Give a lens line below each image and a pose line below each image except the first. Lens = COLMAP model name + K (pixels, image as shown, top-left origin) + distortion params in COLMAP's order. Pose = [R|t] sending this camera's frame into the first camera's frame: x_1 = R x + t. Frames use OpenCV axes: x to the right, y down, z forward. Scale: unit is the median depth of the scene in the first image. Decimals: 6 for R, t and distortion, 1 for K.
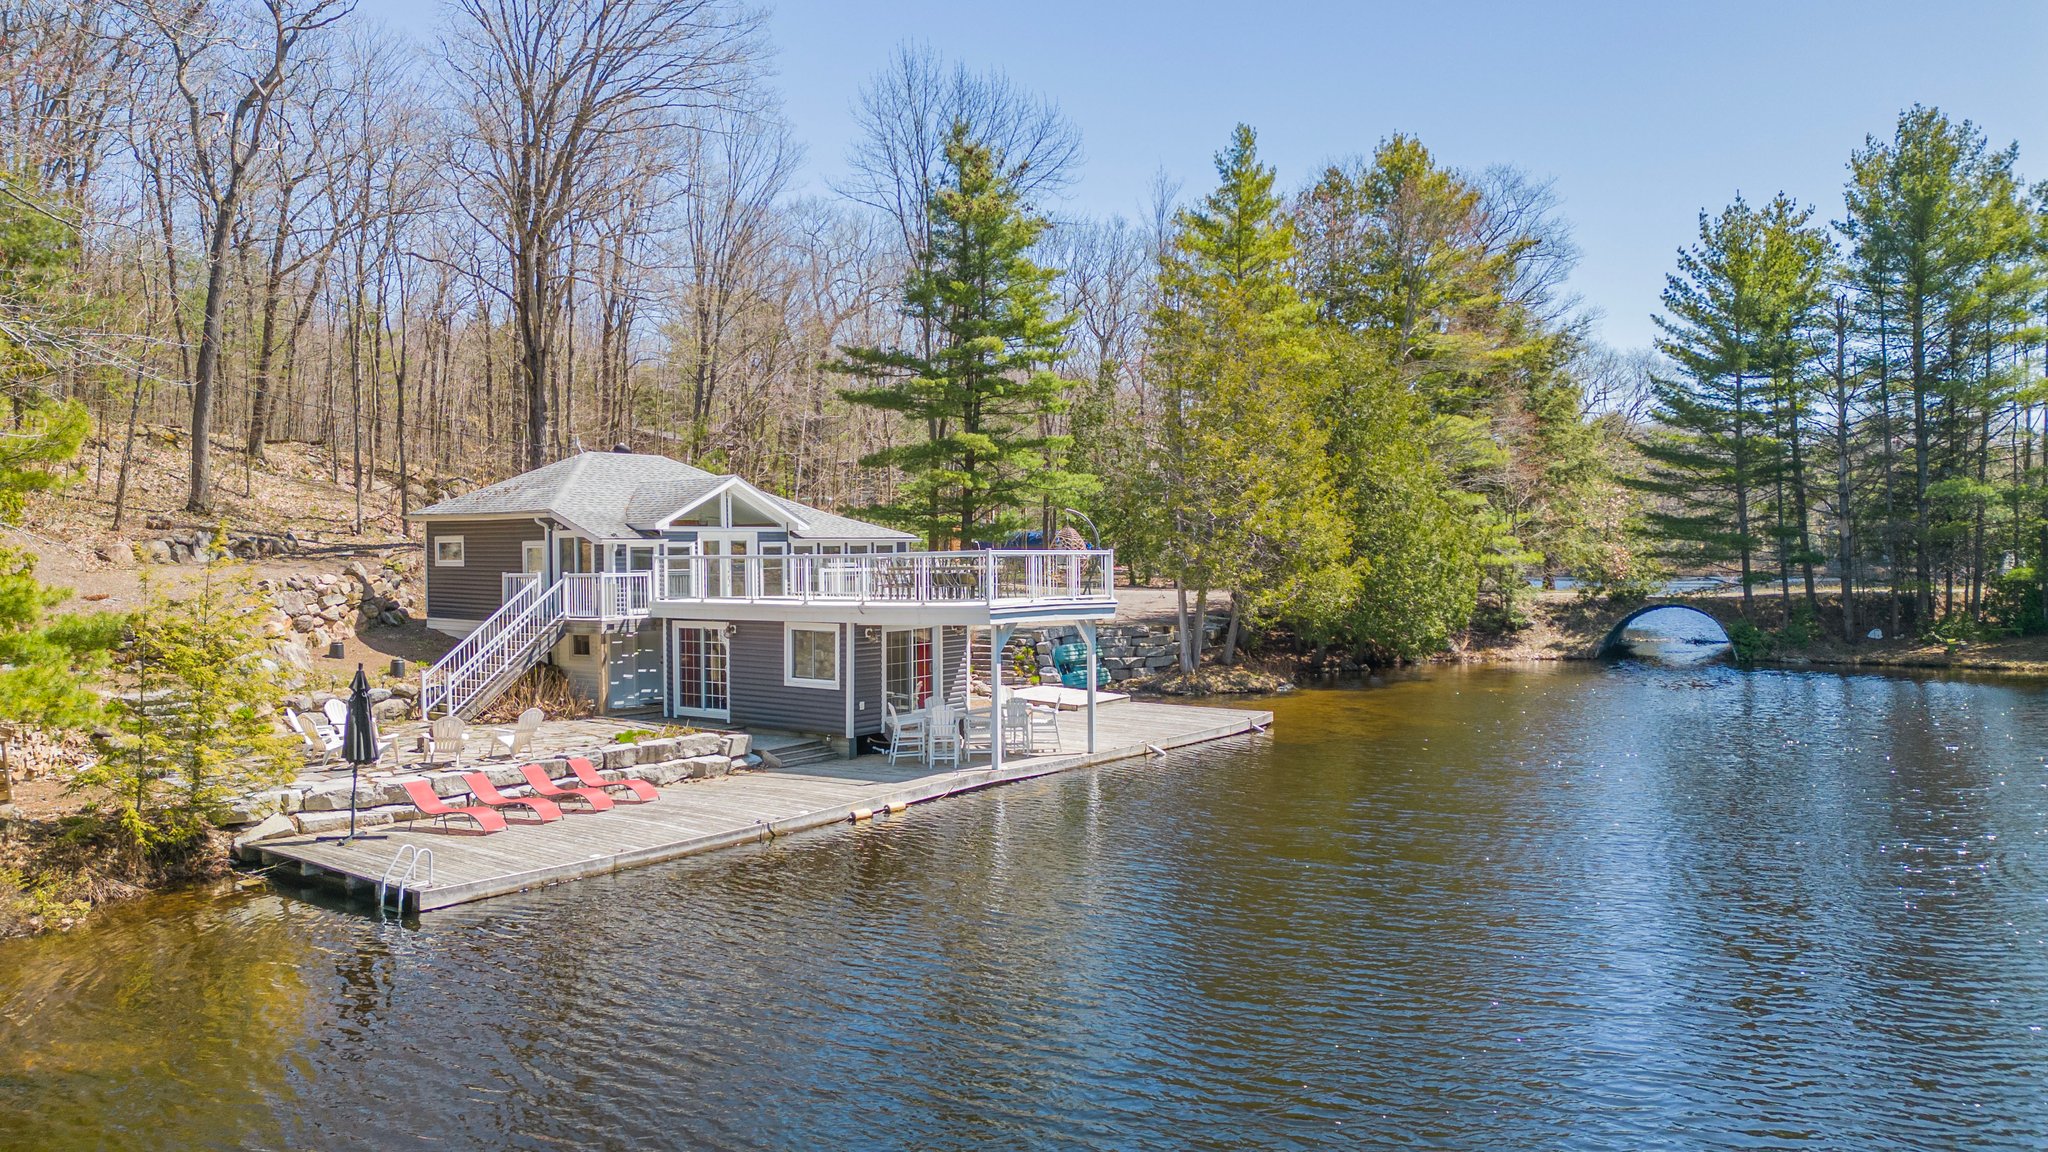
lens RADIAL K [[1401.1, 0, 1034.3], [0, 1401.1, 577.0], [0, 0, 1]] dist [0.074223, -0.062108]
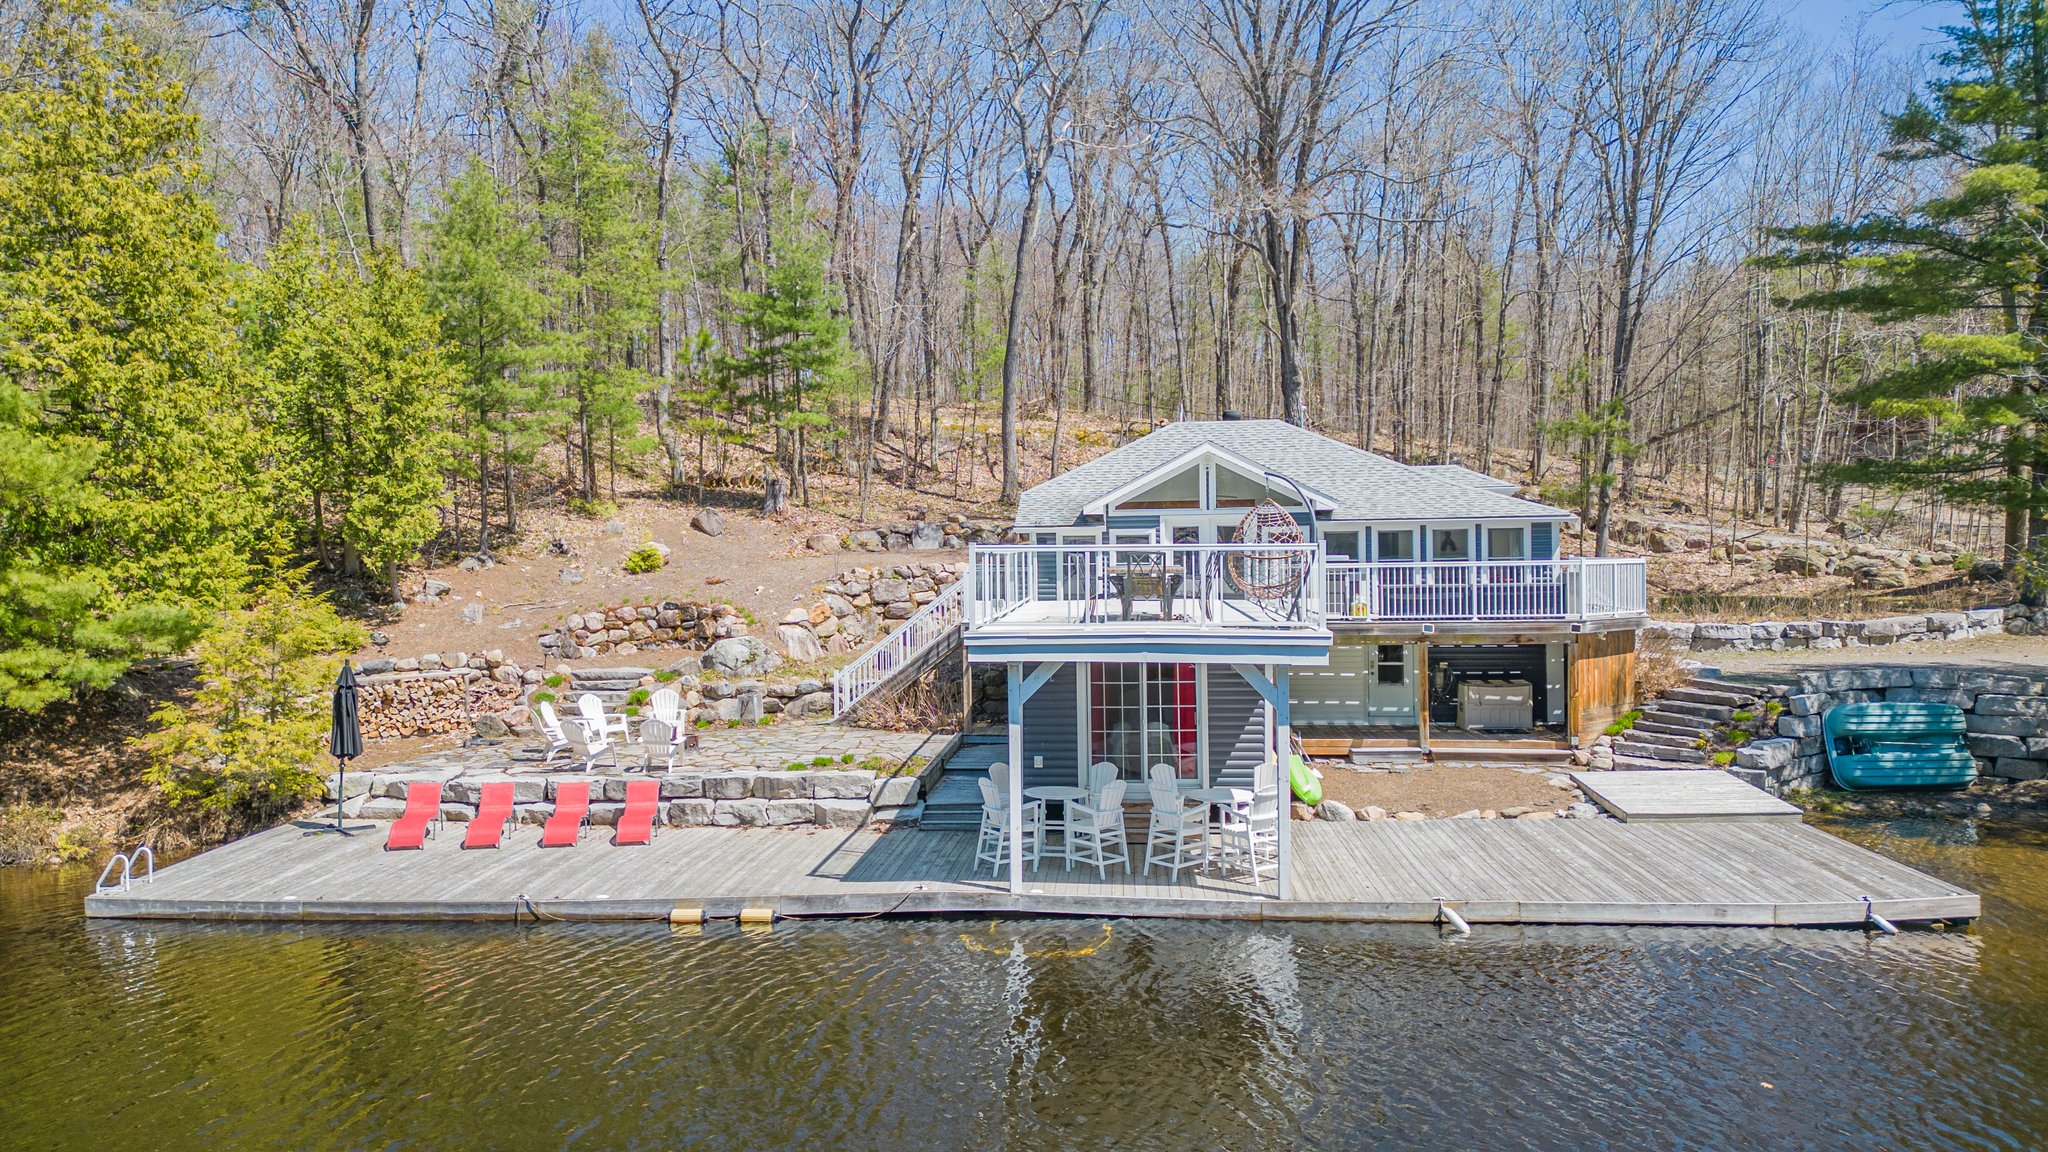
lens RADIAL K [[1401.1, 0, 1034.3], [0, 1401.1, 577.0], [0, 0, 1]] dist [0.074223, -0.062108]
pose [[0.540549, 0.021885, -0.841028, 0.381913], [-0.006432, 0.999740, 0.021881, -0.013933], [0.841288, -0.006418, 0.540550, 0.500130]]
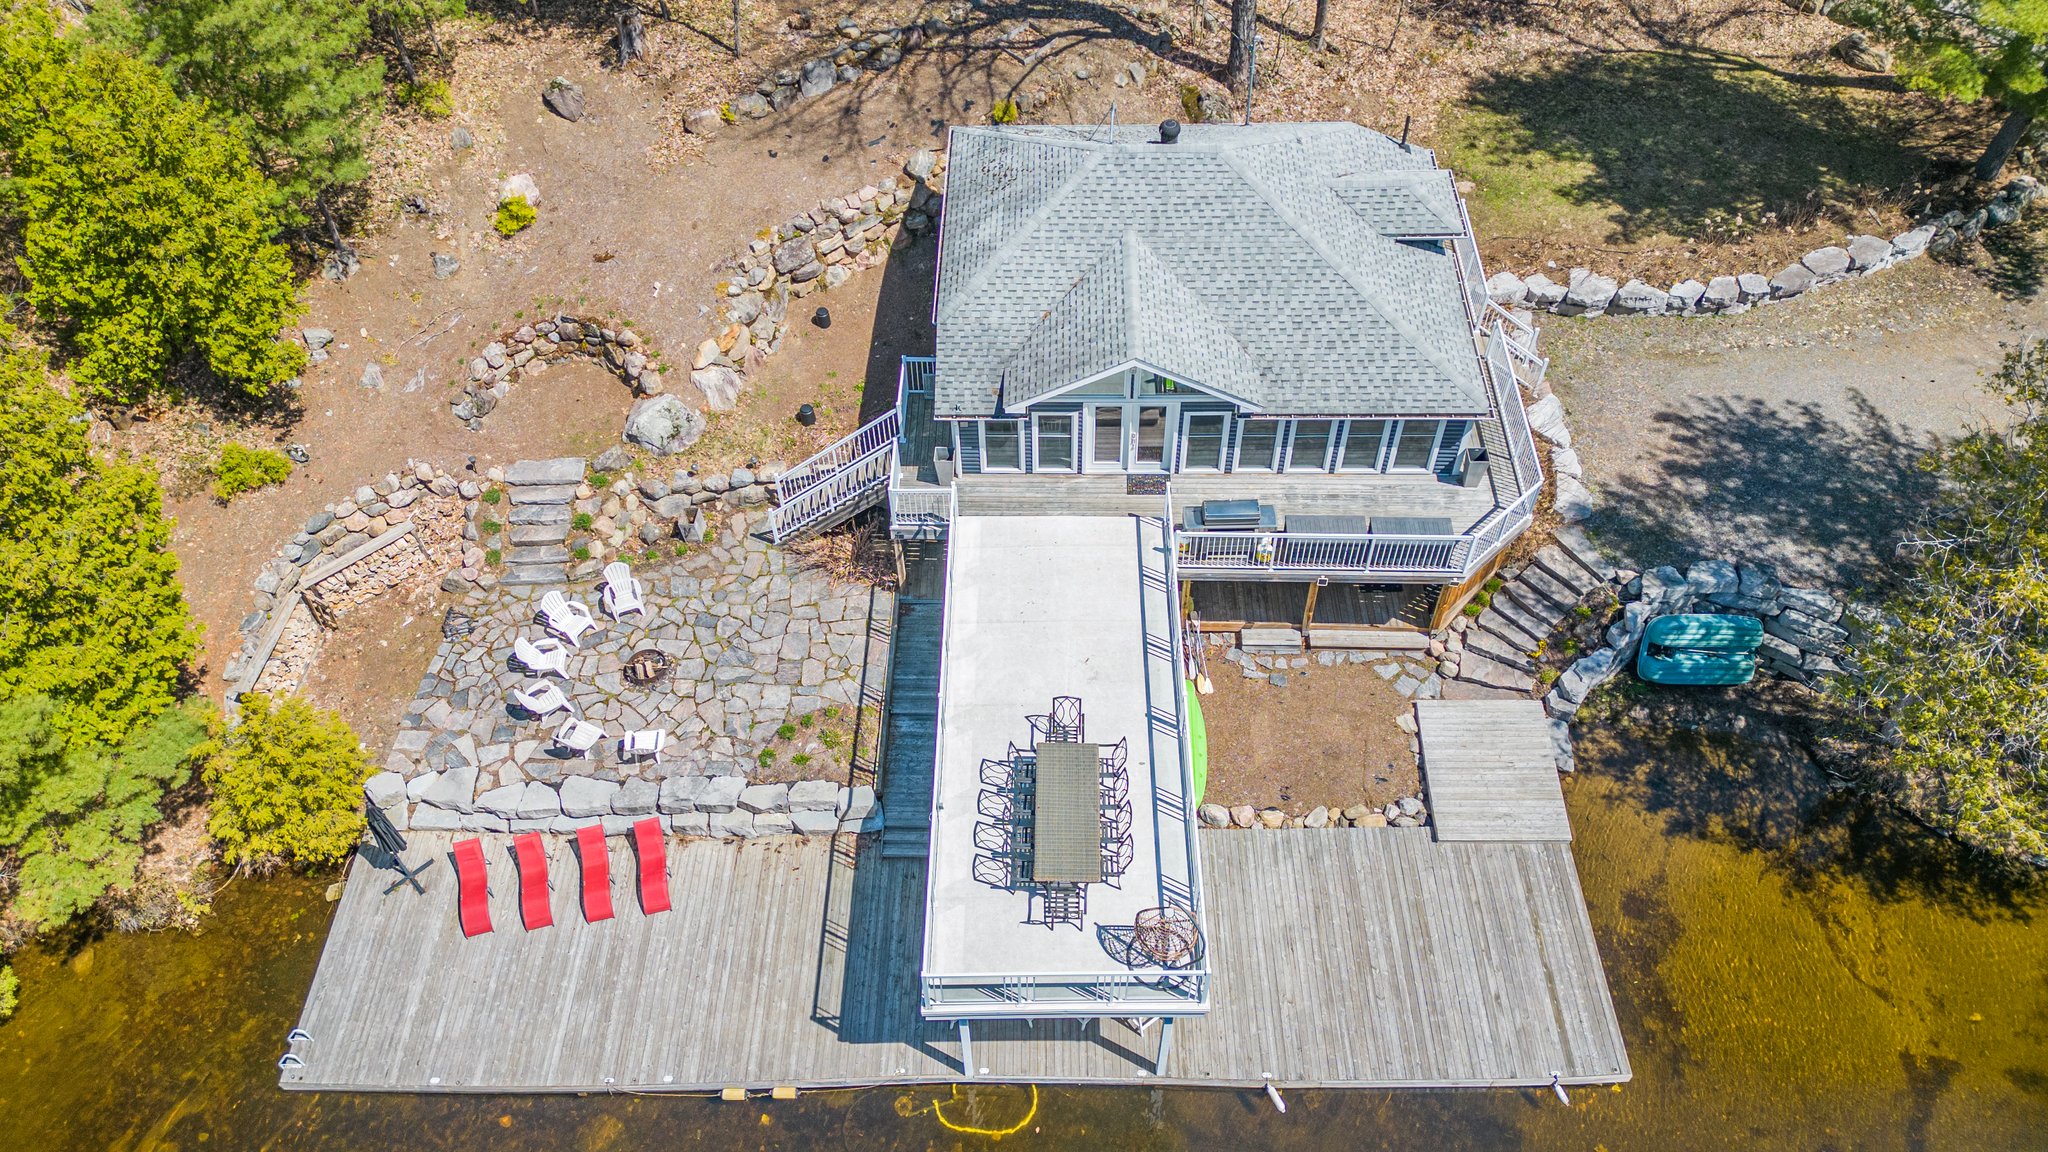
lens RADIAL K [[1356.4, 0, 1024.0], [0, 1356.4, 576.0], [0, 0, 1]] dist [0.069117, -0.049636]
pose [[0.589249, 0.630205, -0.505597, 0.176121], [-0.008971, 0.630840, 0.775861, -0.538926], [0.807902, -0.452639, 0.377375, 0.634032]]
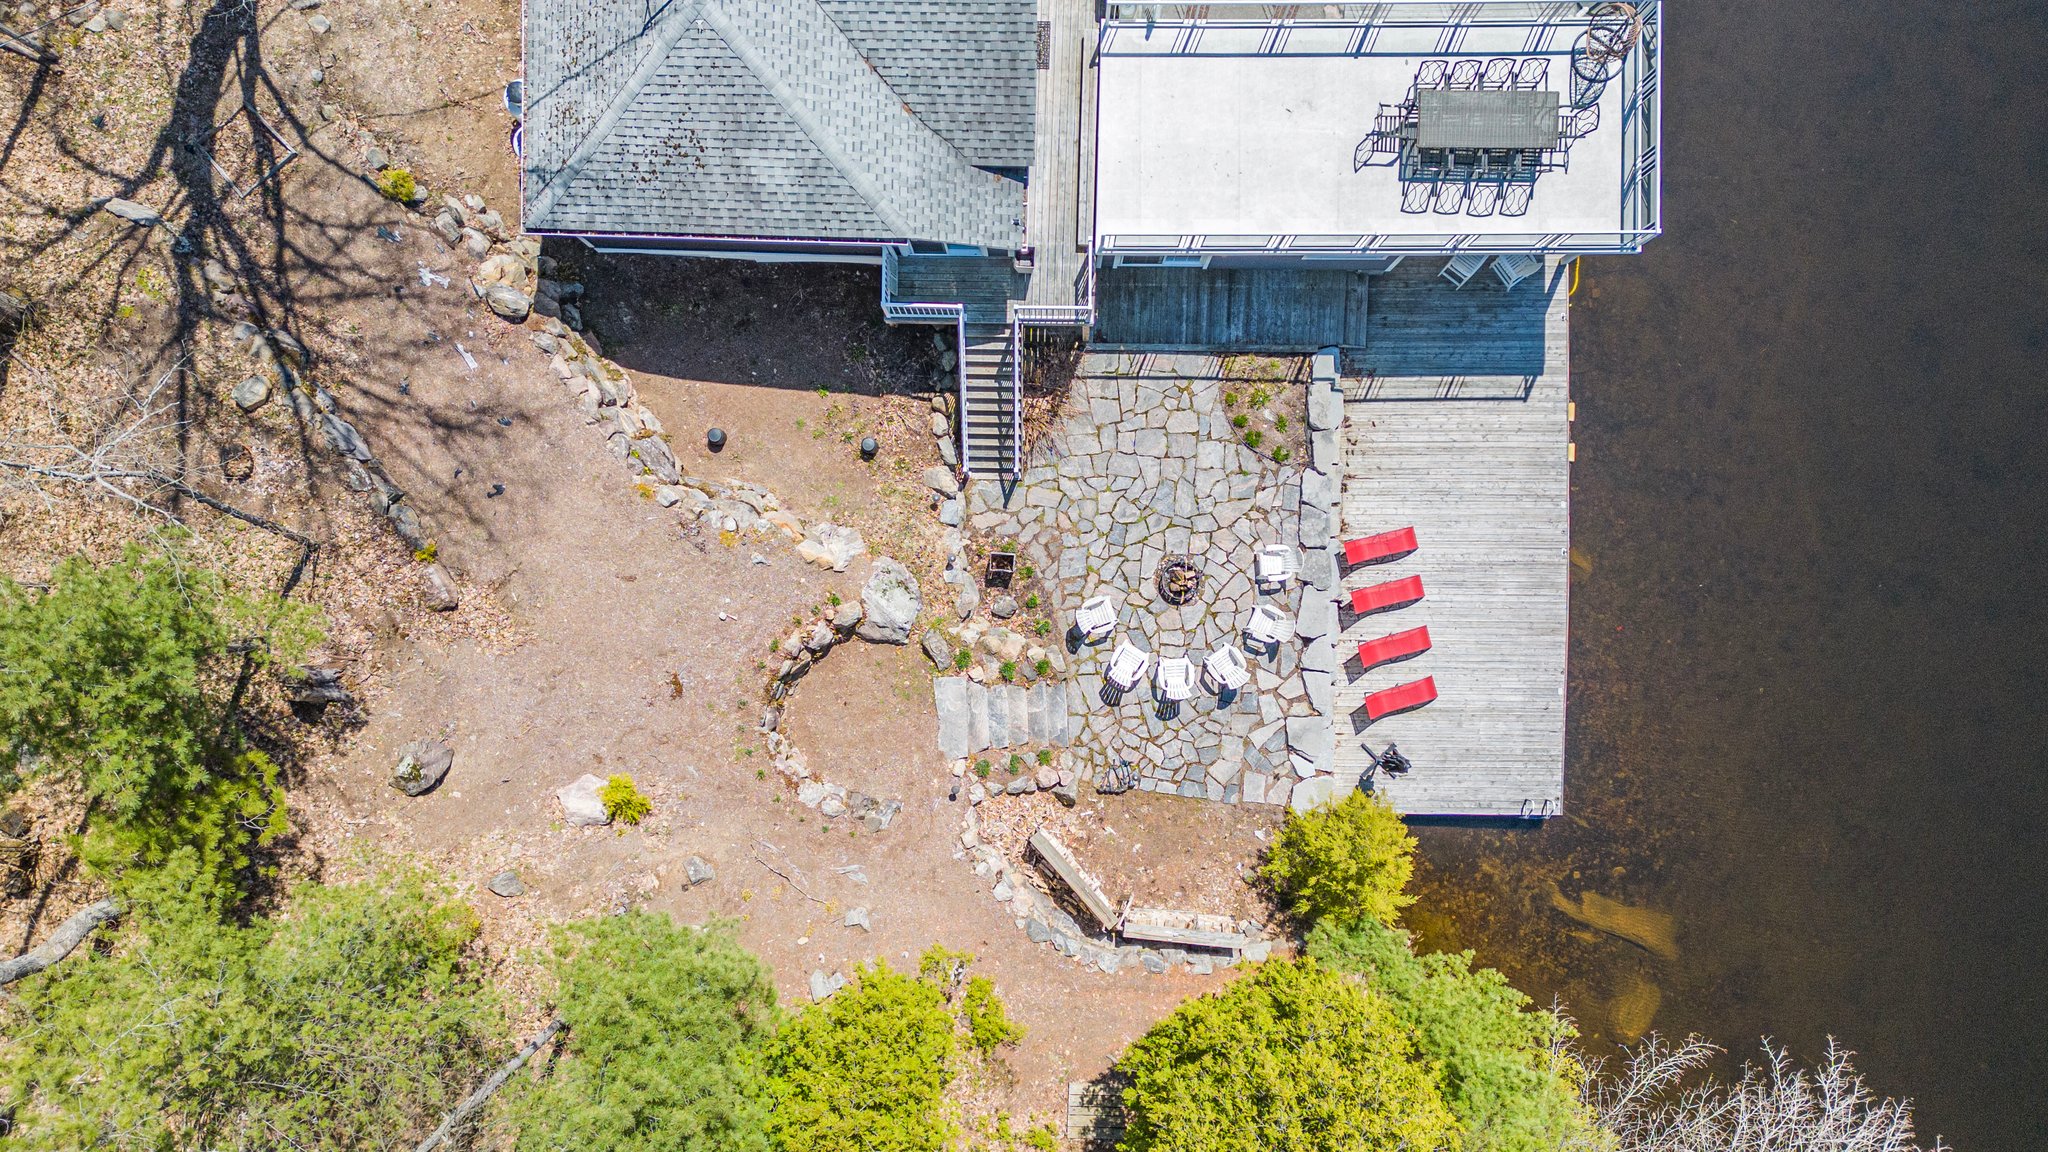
lens RADIAL K [[1356.4, 0, 1024.0], [0, 1356.4, 576.0], [0, 0, 1]] dist [0.069117, -0.049636]
pose [[0.811408, -0.582764, -0.044763, -0.338099], [0.060344, 0.007349, 0.998151, -0.700645], [-0.581357, -0.812608, 0.041129, 0.750976]]
